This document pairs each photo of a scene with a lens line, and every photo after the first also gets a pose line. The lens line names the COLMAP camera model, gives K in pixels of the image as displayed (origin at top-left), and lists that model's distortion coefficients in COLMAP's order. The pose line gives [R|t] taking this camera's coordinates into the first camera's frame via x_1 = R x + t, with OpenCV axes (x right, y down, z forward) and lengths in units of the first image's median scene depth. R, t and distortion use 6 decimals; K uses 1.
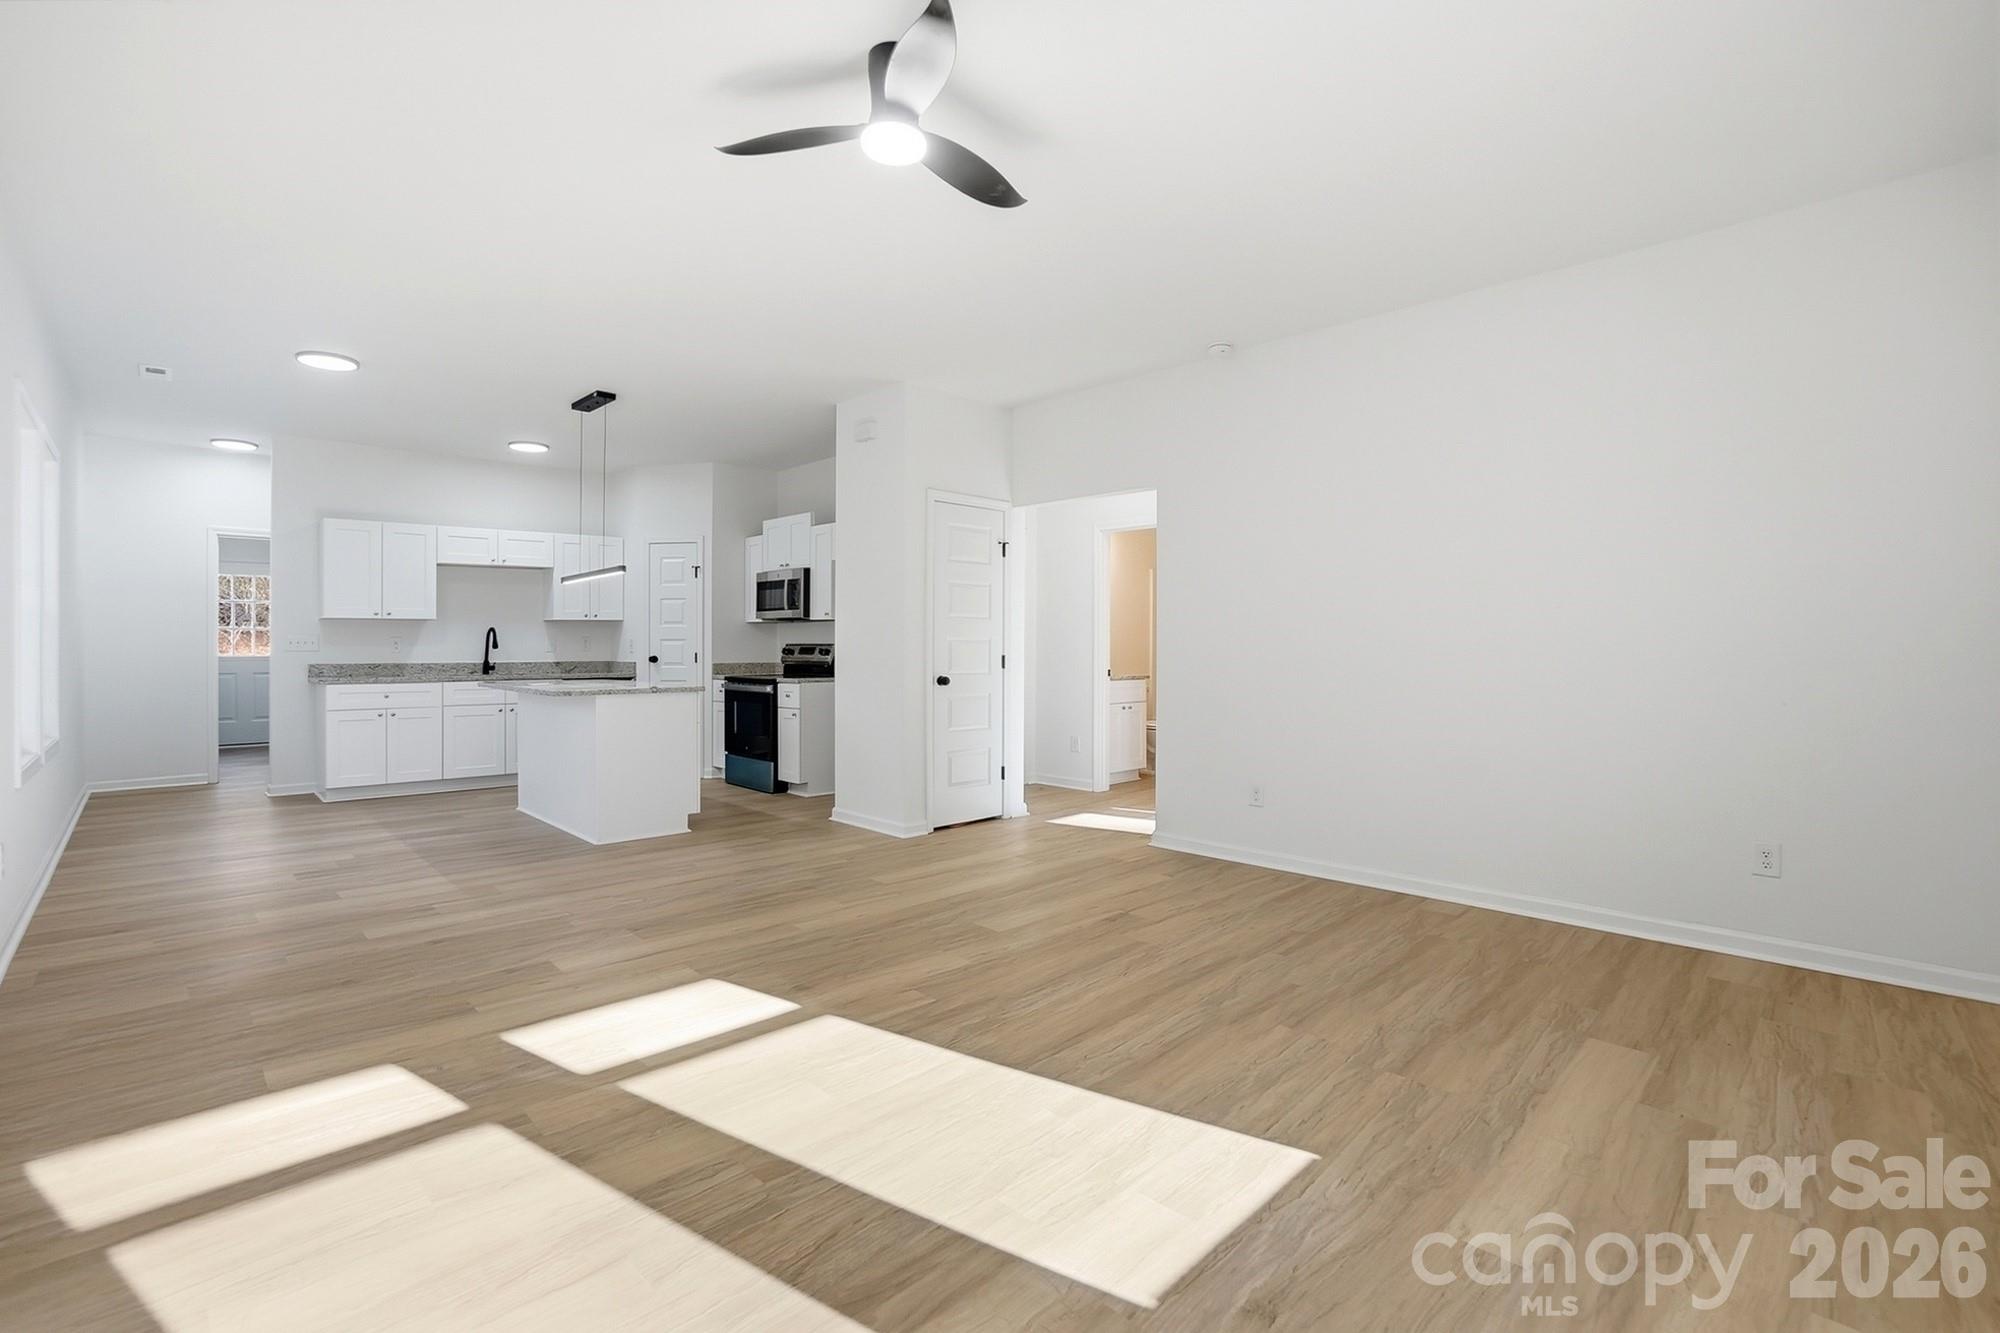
lens RADIAL K [[888.8, 0, 996.4], [0, 888.8, 654.6], [0, 0, 1]] dist [-0.043068, 0.000711]
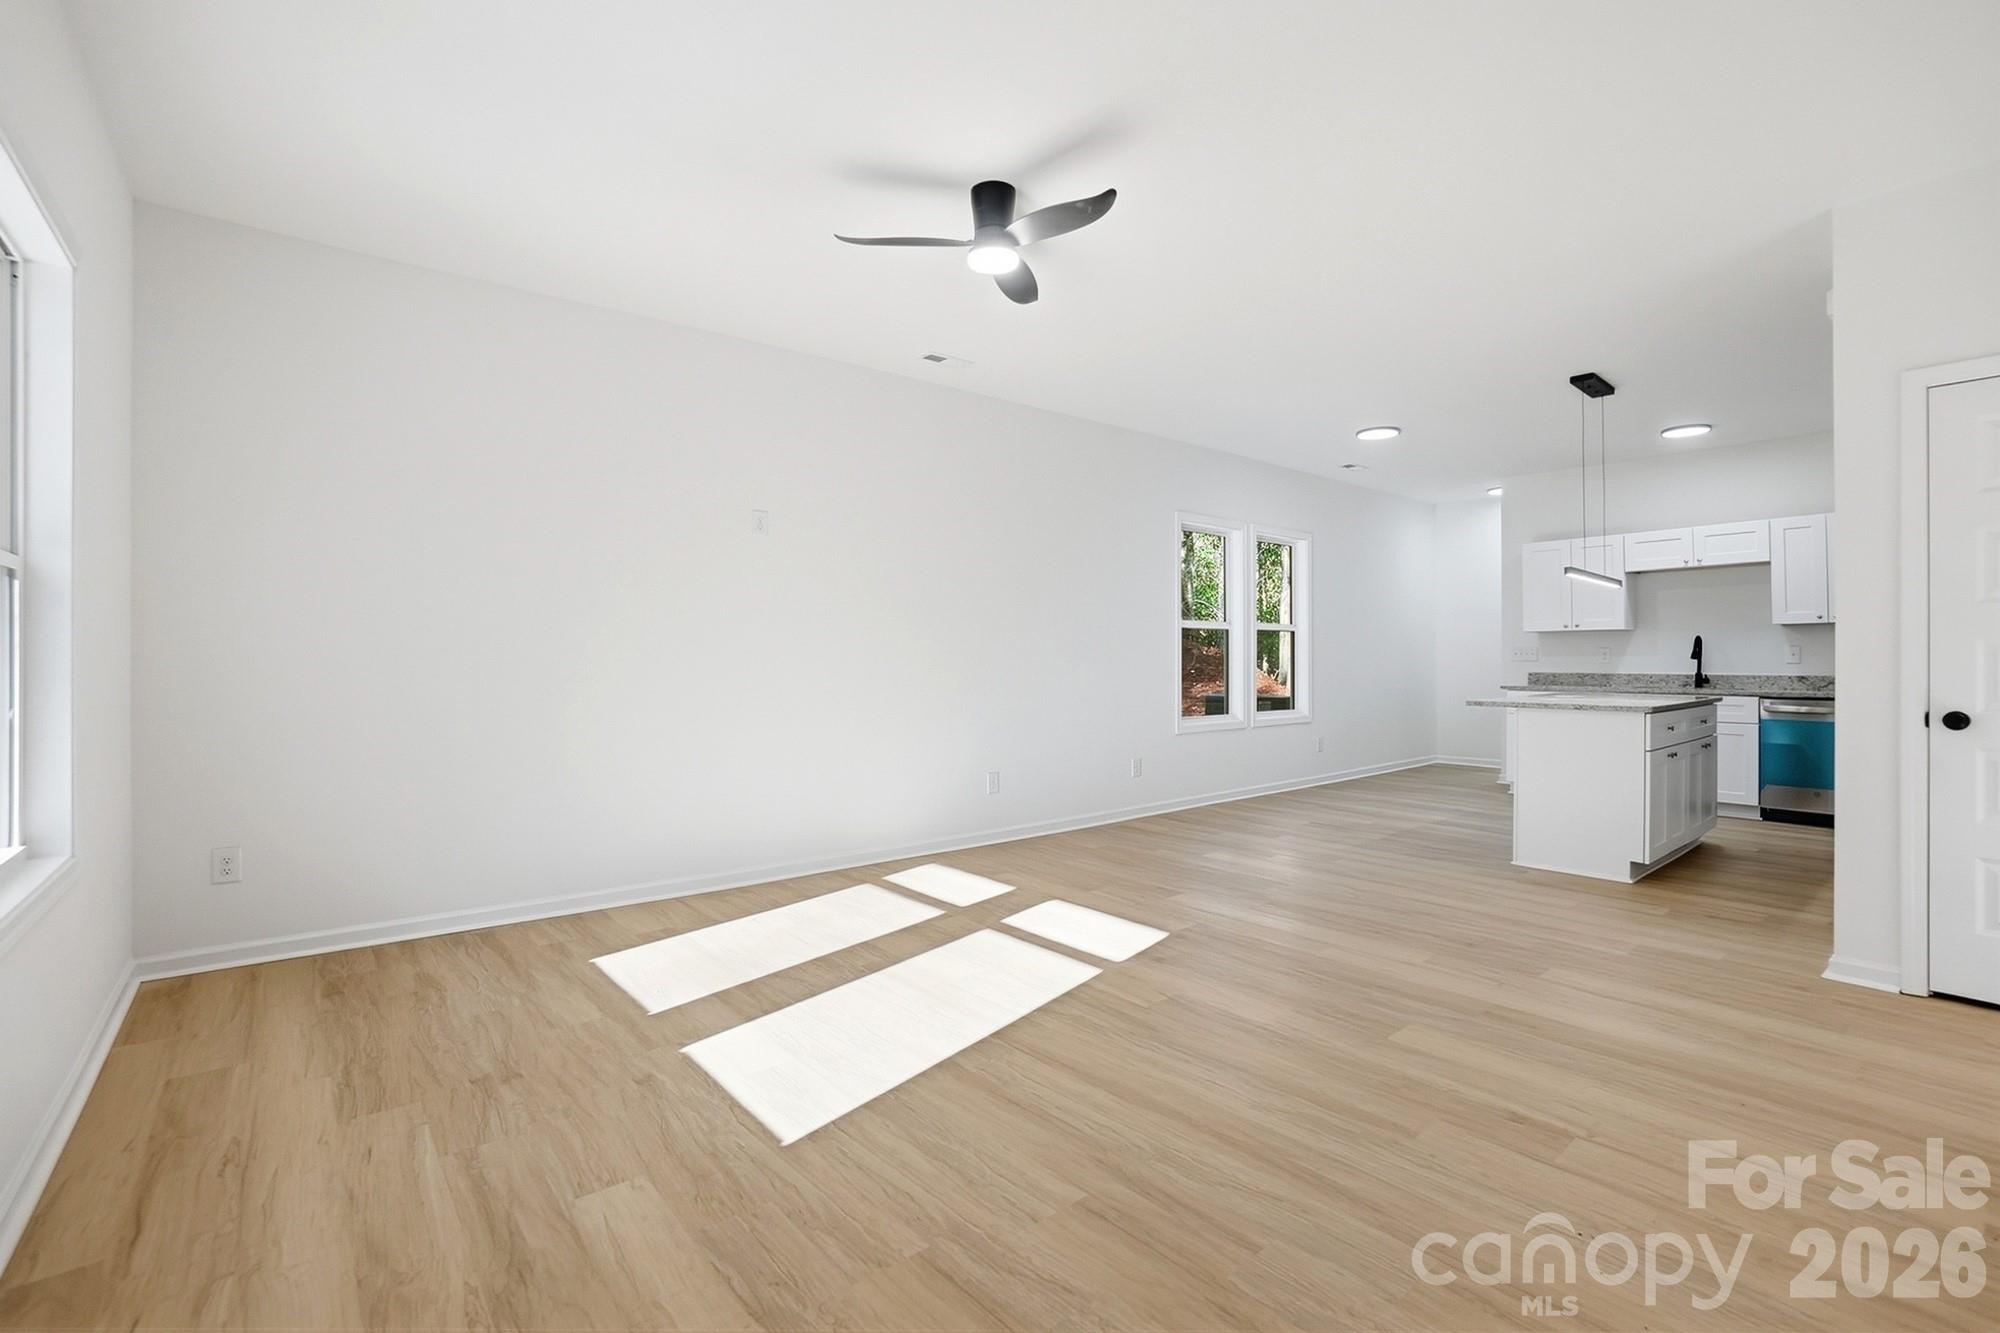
lens RADIAL K [[888.8, 0, 1001.4], [0, 888.8, 668.0], [0, 0, 1]] dist [-0.043068, 0.000711]
pose [[-0.081577, 0.007681, -0.996637, 0.760789], [-0.004659, 0.999956, 0.008088, -0.003413], [0.996656, 0.005303, -0.081538, 0.734184]]
